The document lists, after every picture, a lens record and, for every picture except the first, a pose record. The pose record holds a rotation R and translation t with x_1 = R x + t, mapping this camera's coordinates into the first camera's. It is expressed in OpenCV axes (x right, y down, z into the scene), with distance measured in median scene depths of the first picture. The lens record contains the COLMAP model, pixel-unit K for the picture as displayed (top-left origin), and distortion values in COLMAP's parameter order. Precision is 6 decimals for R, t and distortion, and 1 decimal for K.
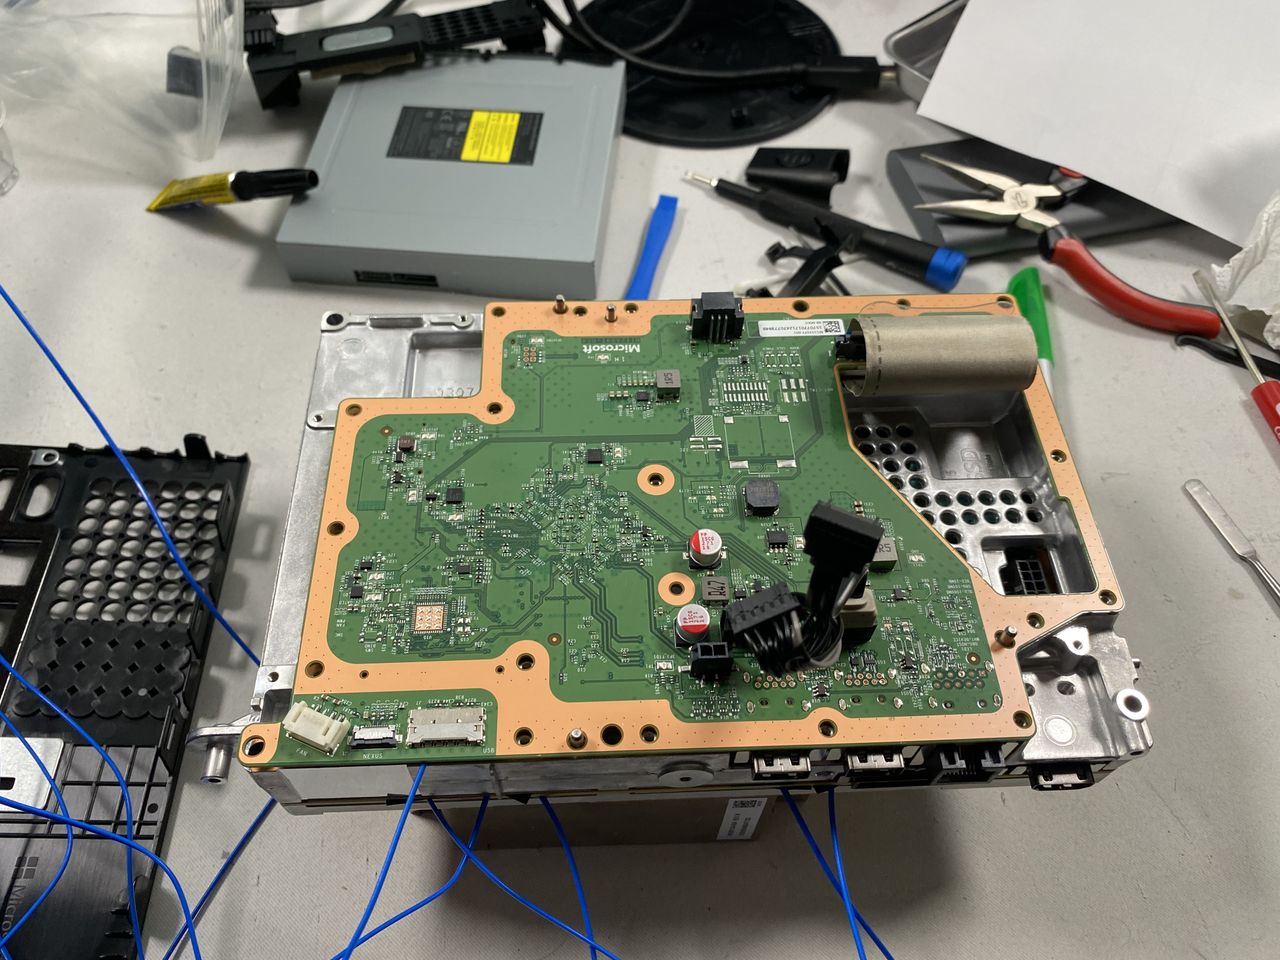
lens RADIAL K [[1078.5, 0, 640.0], [0, 1078.5, 480.0], [0, 0, 1]] dist [0.054523, 0.009209]
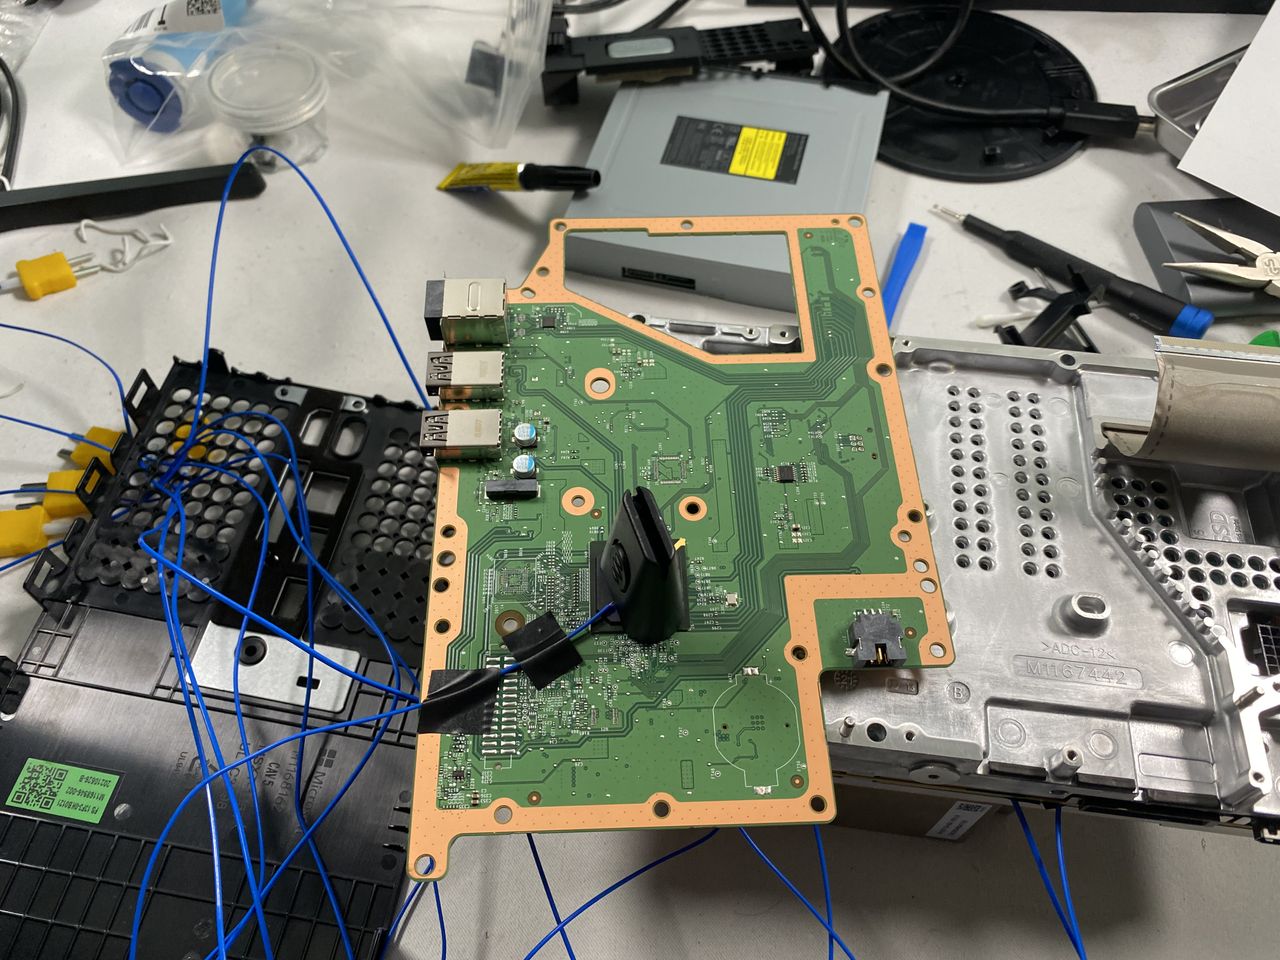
lens RADIAL K [[1078.5, 0, 640.0], [0, 1078.5, 480.0], [0, 0, 1]] dist [0.054523, 0.009209]
pose [[0.986586, 0.132994, -0.094663, -0.107245], [-0.131271, 0.991050, 0.024235, -0.007726], [0.097039, -0.011484, 0.995214, -0.077840]]
